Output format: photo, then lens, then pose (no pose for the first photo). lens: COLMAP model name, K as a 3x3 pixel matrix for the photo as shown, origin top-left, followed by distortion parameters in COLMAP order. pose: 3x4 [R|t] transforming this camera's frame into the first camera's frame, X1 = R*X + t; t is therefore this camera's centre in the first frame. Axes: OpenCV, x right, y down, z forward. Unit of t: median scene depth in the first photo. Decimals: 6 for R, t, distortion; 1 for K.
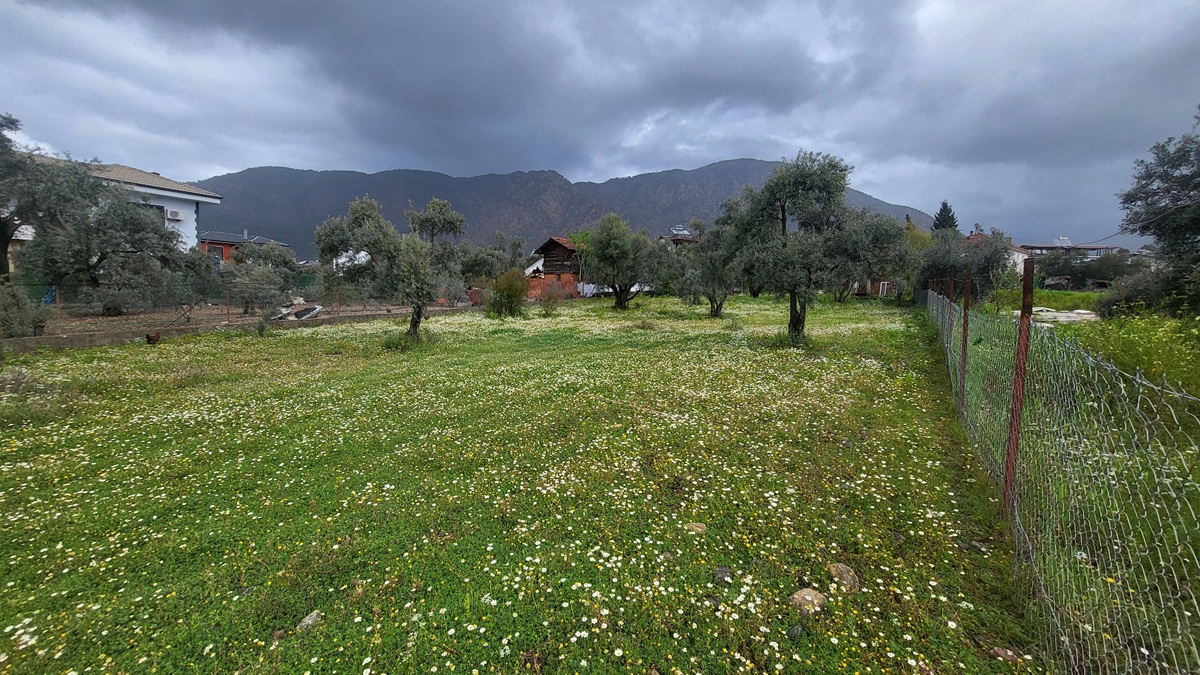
lens RADIAL K [[464.9, 0, 600.0], [0, 464.9, 337.5], [0, 0, 1]] dist [-0.015525, -0.000267]
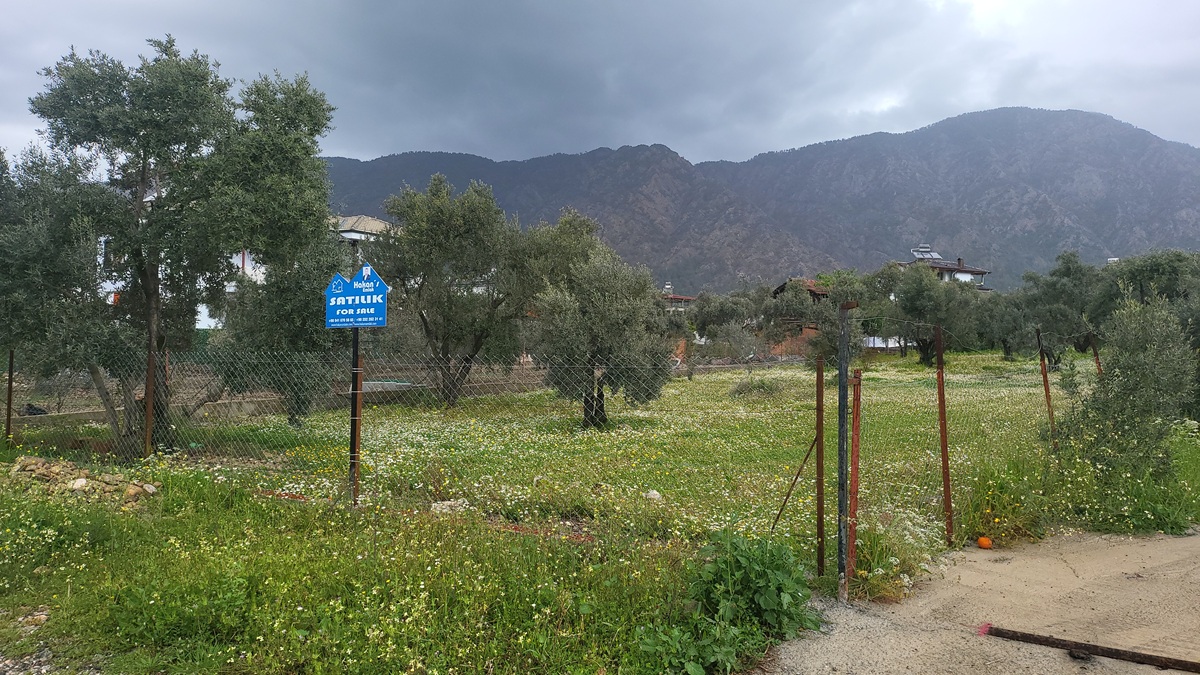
lens RADIAL K [[817.7, 0, 600.0], [0, 817.7, 337.5], [0, 0, 1]] dist [-0.003688, 0.000453]
pose [[0.985191, -0.005641, -0.171368, -0.370663], [-0.013762, 0.993632, -0.111829, 0.083679], [0.170908, 0.112532, 0.978840, -0.780968]]
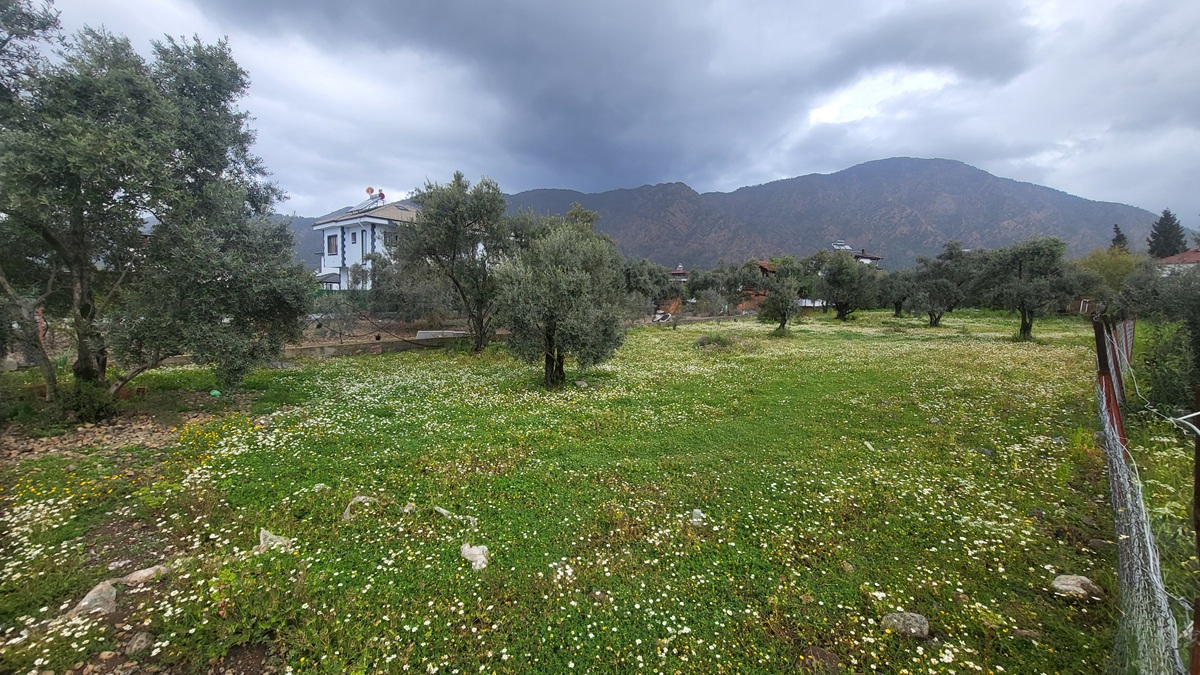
lens RADIAL K [[464.9, 0, 600.0], [0, 464.9, 337.5], [0, 0, 1]] dist [-0.015525, -0.000267]
pose [[0.965359, 0.028289, -0.259388, -0.336055], [-0.034622, 0.999203, -0.019880, 0.046081], [0.258619, 0.028172, 0.965569, -0.532914]]
